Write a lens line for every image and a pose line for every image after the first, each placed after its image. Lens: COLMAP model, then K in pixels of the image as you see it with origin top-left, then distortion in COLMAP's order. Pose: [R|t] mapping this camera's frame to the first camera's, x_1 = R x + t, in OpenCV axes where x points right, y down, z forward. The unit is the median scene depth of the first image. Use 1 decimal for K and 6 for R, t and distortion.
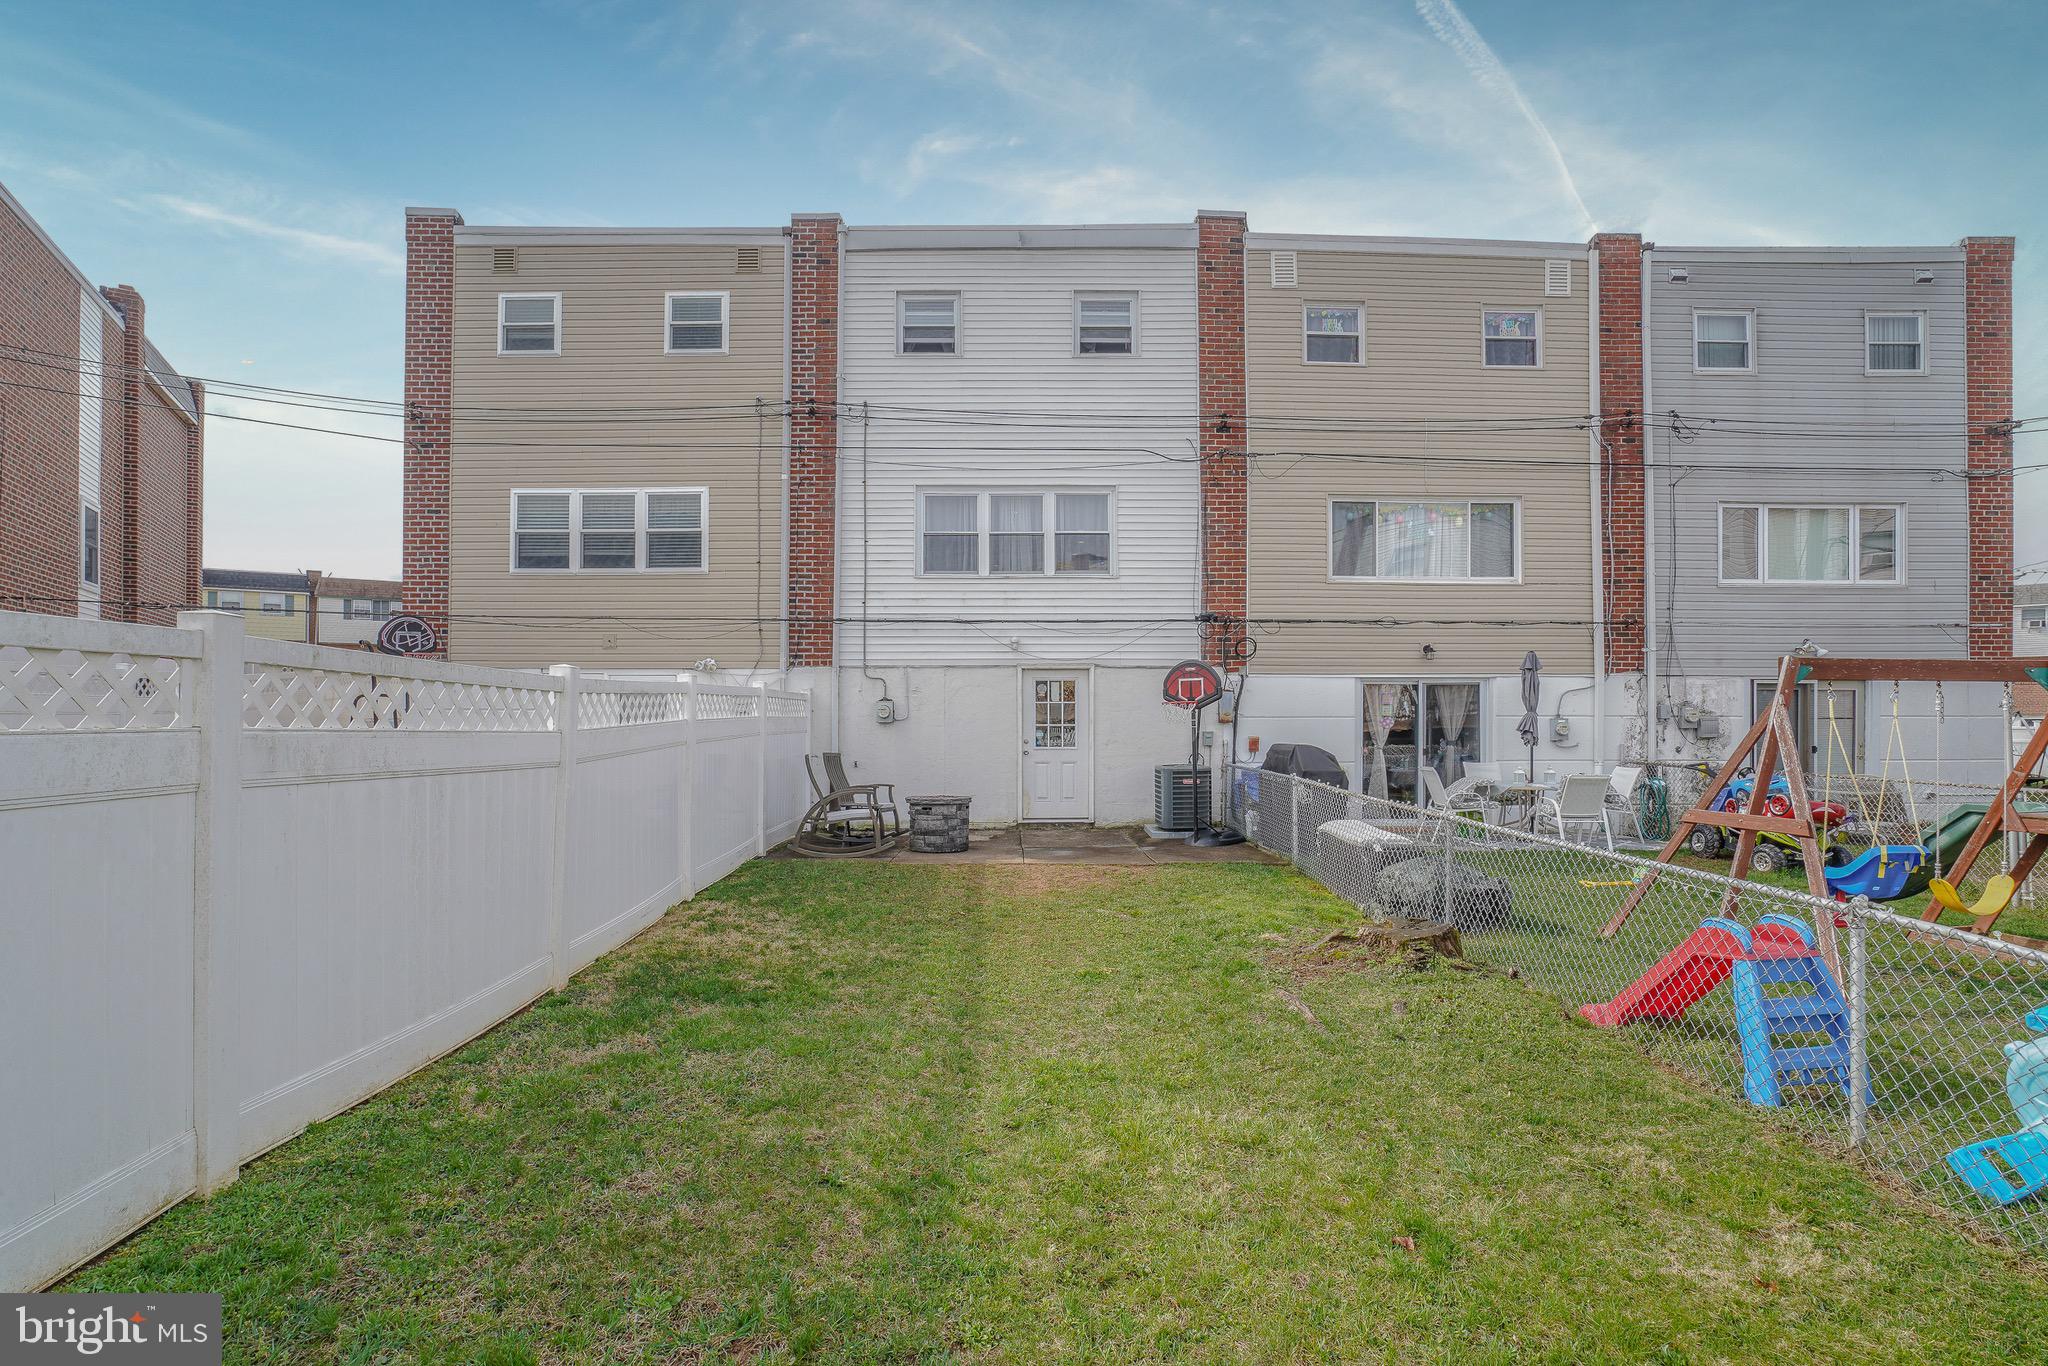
lens RADIAL K [[973.0, 0, 1071.1], [0, 973.0, 689.5], [0, 0, 1]] dist [-0.065902, 0.028071]
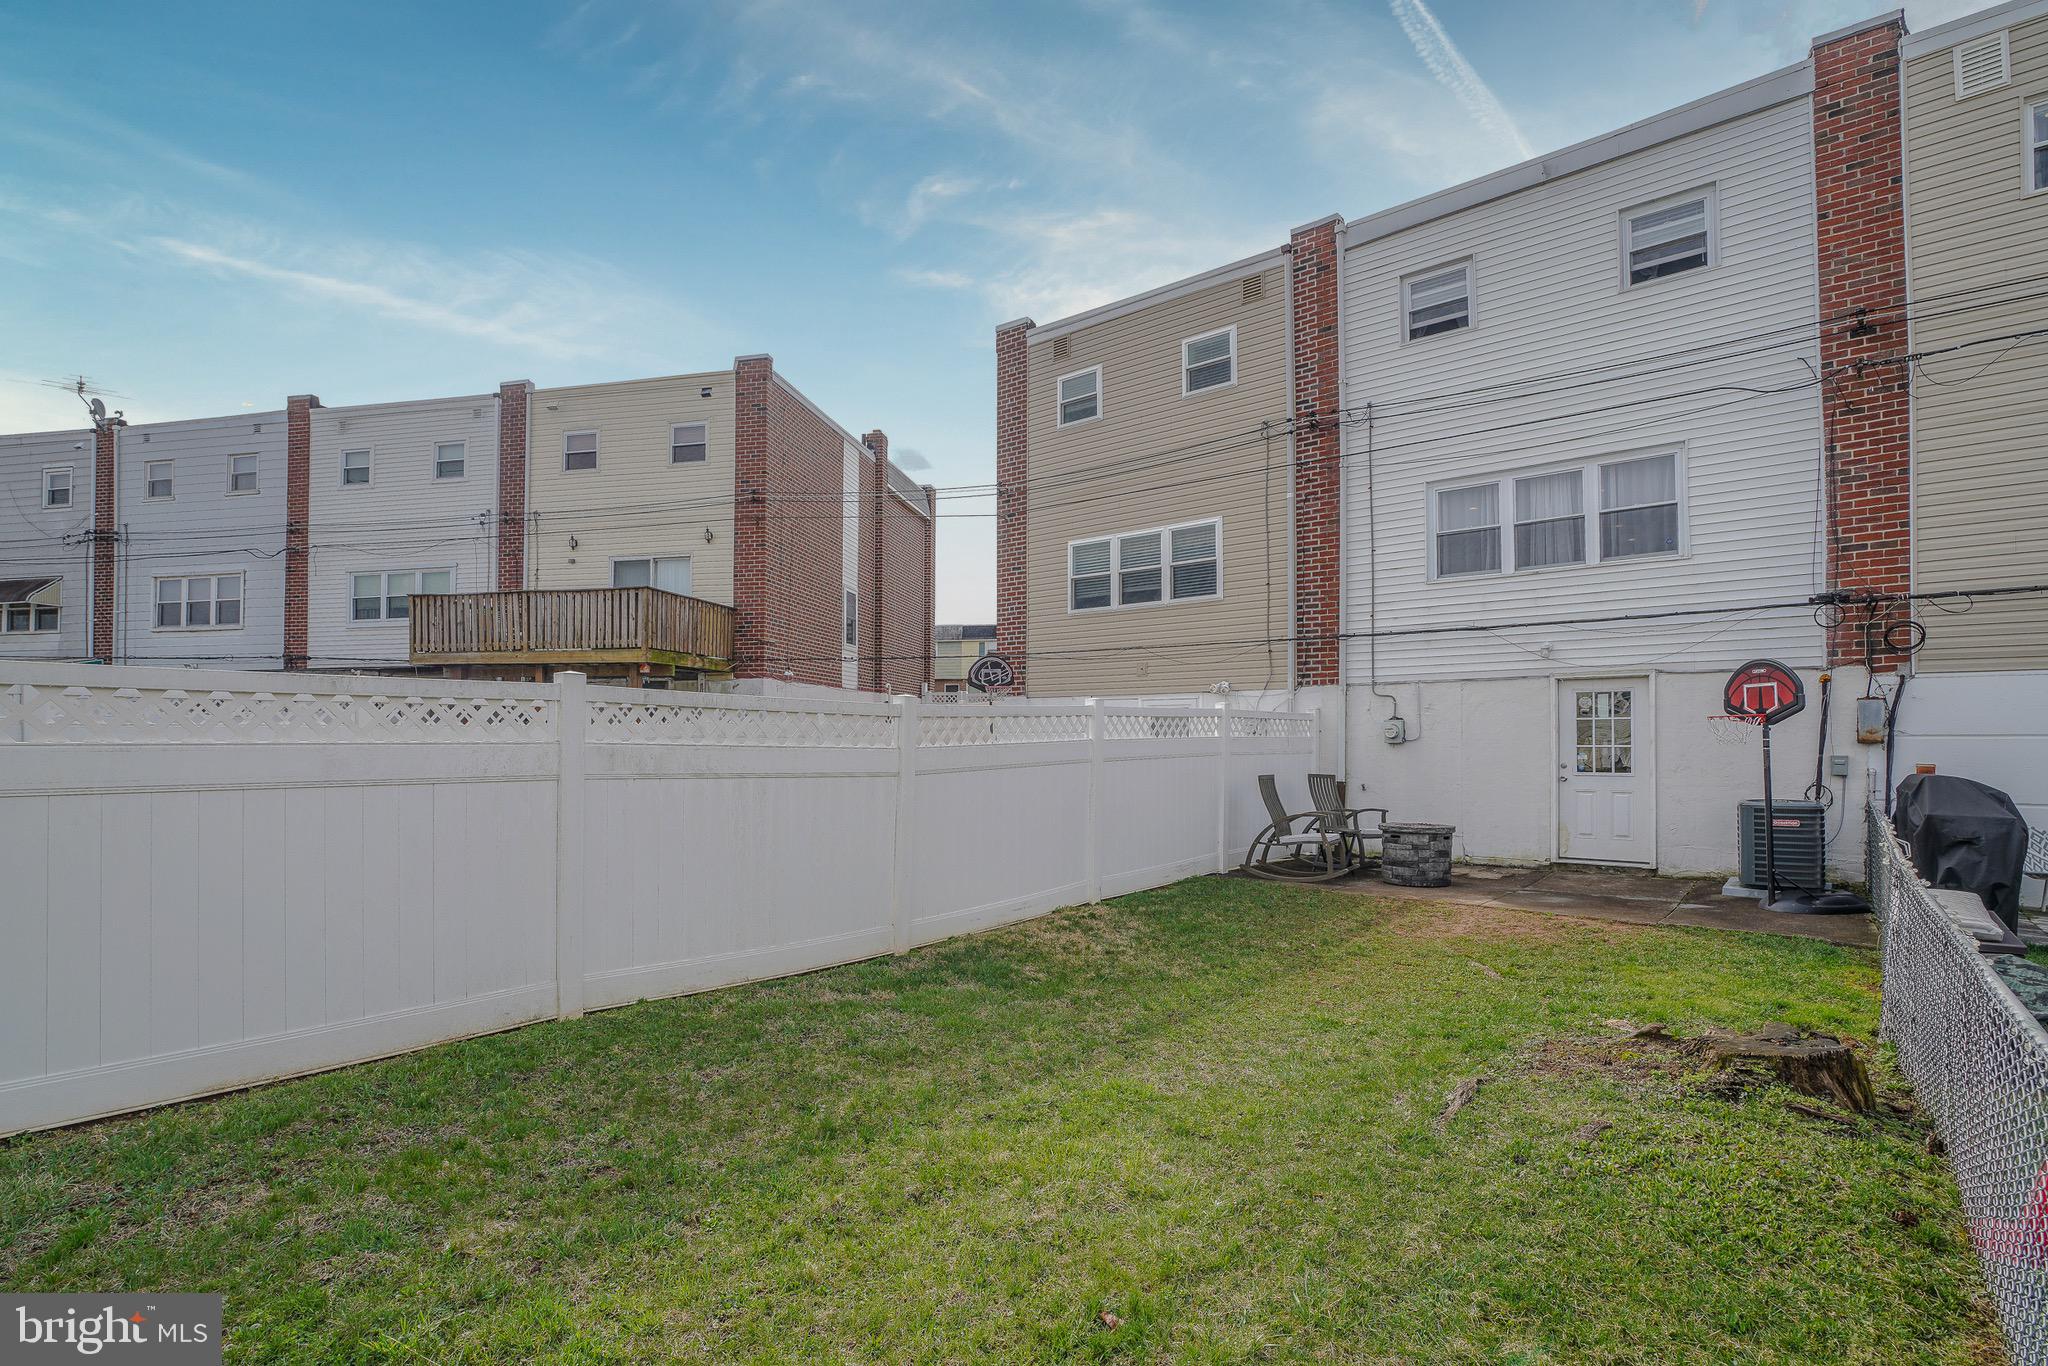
lens RADIAL K [[966.9, 0, 925.2], [0, 966.9, 693.1], [0, 0, 1]] dist [-0.056893, 0.018968]
pose [[0.728280, -0.031956, -0.684535, 0.105221], [0.019269, 0.999472, -0.026158, 0.001582], [0.685009, 0.005860, 0.728511, 0.028616]]
